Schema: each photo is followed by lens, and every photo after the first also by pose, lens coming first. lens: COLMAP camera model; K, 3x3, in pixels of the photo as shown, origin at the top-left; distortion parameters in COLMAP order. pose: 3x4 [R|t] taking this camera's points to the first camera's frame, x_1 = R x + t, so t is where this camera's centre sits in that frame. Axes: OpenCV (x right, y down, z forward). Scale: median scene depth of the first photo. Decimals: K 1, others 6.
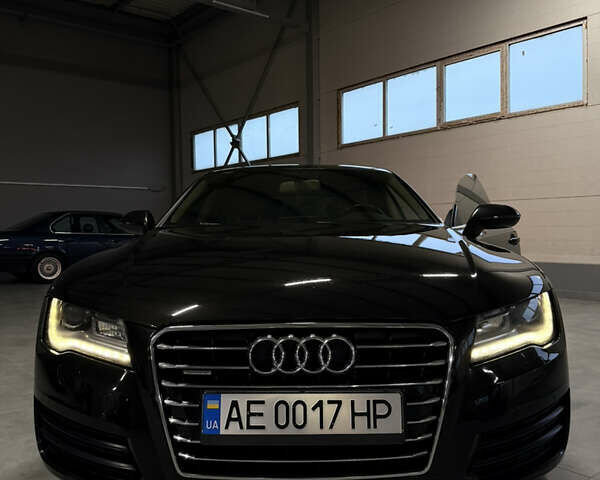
lens RADIAL K [[559.7, 0, 300.0], [0, 559.7, 240.0], [0, 0, 1]] dist [0.128927, -0.237118]
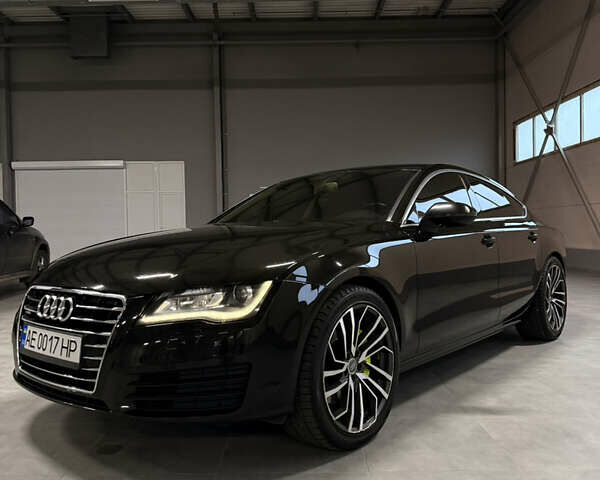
lens RADIAL K [[559.7, 0, 300.0], [0, 559.7, 240.0], [0, 0, 1]] dist [0.128927, -0.237118]
pose [[0.768125, 0.012950, -0.640169, 0.171360], [-0.006475, 0.999901, 0.012458, -0.001215], [0.640267, -0.005424, 0.768133, 0.022775]]
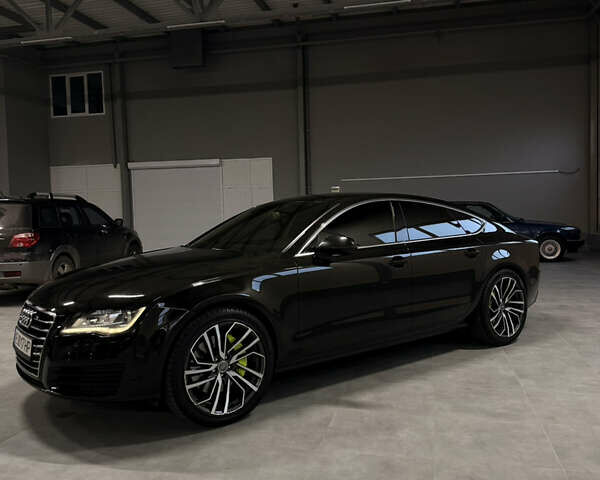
lens RADIAL K [[559.7, 0, 300.0], [0, 559.7, 240.0], [0, 0, 1]] dist [0.128927, -0.237118]
pose [[0.601765, 0.039834, -0.797679, 0.286582], [0.001904, 0.998681, 0.051308, -0.027087], [0.798671, -0.032394, 0.600895, 0.053350]]
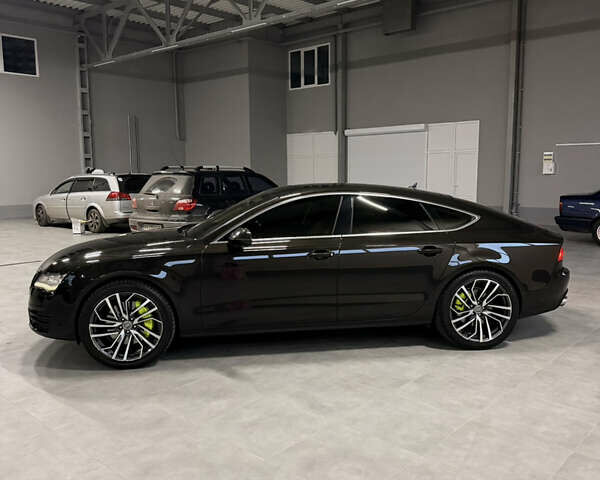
lens RADIAL K [[560.9, 0, 304.3], [0, 560.9, 245.9], [0, 0, 1]] dist [0.140773, -0.268318]
pose [[0.135449, 0.143330, -0.980362, 0.396841], [-0.014875, 0.989664, 0.142634, -0.051725], [0.990673, -0.004737, 0.136181, 0.232630]]
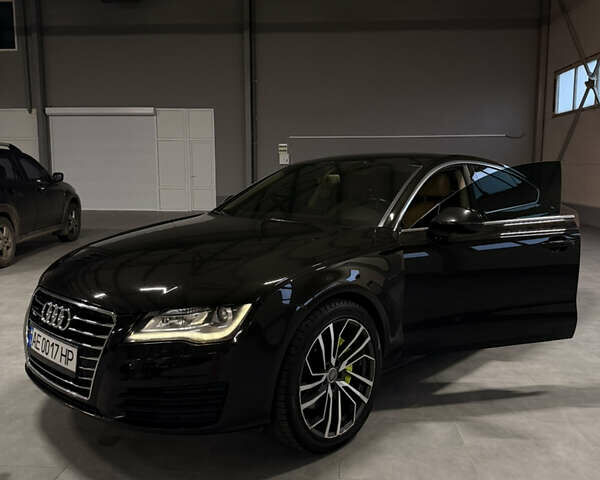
lens RADIAL K [[559.7, 0, 300.0], [0, 559.7, 240.0], [0, 0, 1]] dist [0.128927, -0.237118]
pose [[0.724912, 0.102987, -0.681100, 0.187256], [-0.024284, 0.991967, 0.124147, -0.028405], [0.688414, -0.073456, 0.721589, 0.029931]]
